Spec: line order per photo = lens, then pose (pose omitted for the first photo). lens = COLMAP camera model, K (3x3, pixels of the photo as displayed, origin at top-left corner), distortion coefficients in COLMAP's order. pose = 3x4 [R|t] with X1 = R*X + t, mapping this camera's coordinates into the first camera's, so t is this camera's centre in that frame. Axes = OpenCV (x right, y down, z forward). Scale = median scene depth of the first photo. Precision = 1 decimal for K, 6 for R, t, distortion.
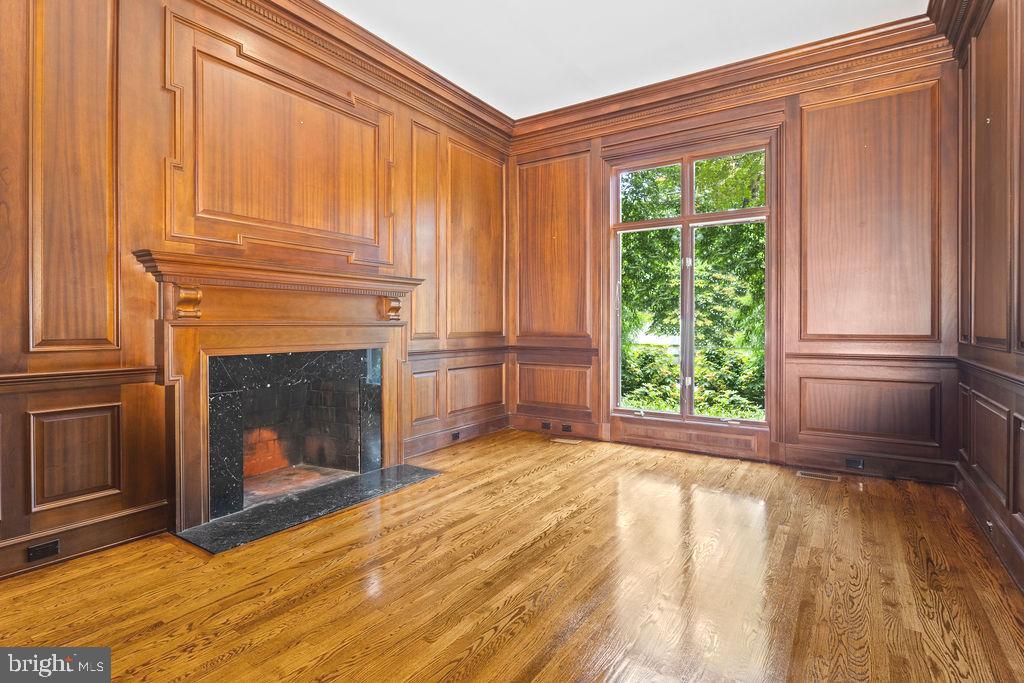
lens RADIAL K [[523.9, 0, 508.2], [0, 523.9, 329.6], [0, 0, 1]] dist [-0.011027, -0.001287]
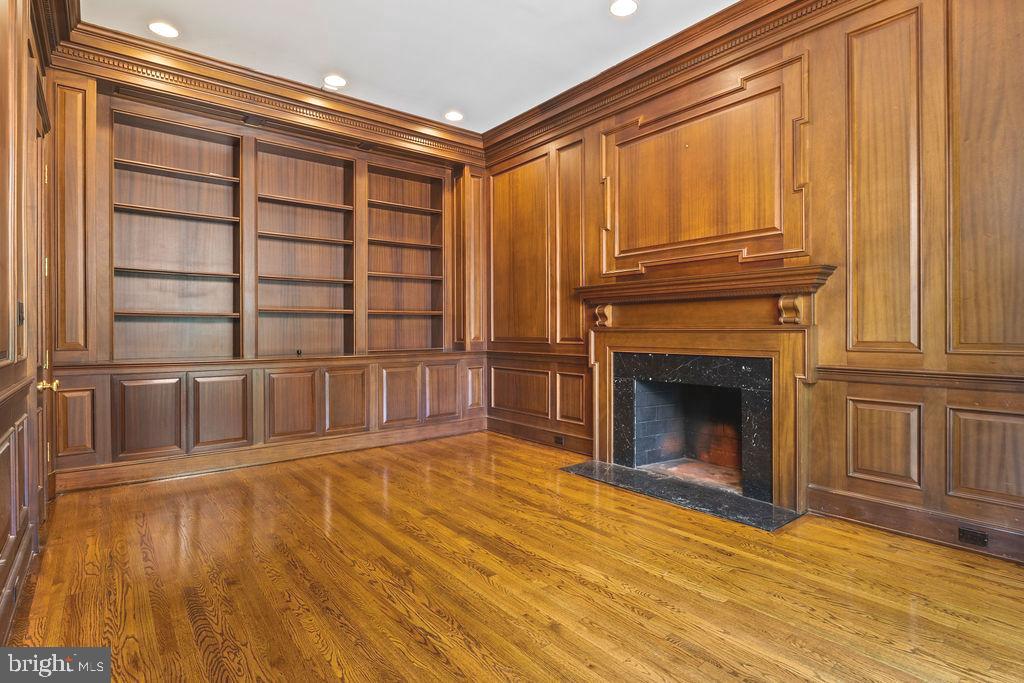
lens RADIAL K [[523.9, 0, 508.2], [0, 523.9, 329.6], [0, 0, 1]] dist [-0.011027, -0.001287]
pose [[-0.321075, -0.000649, -0.947053, 0.858267], [-0.005002, 0.999987, 0.001010, -0.009922], [0.947041, 0.005061, -0.321074, 1.114426]]
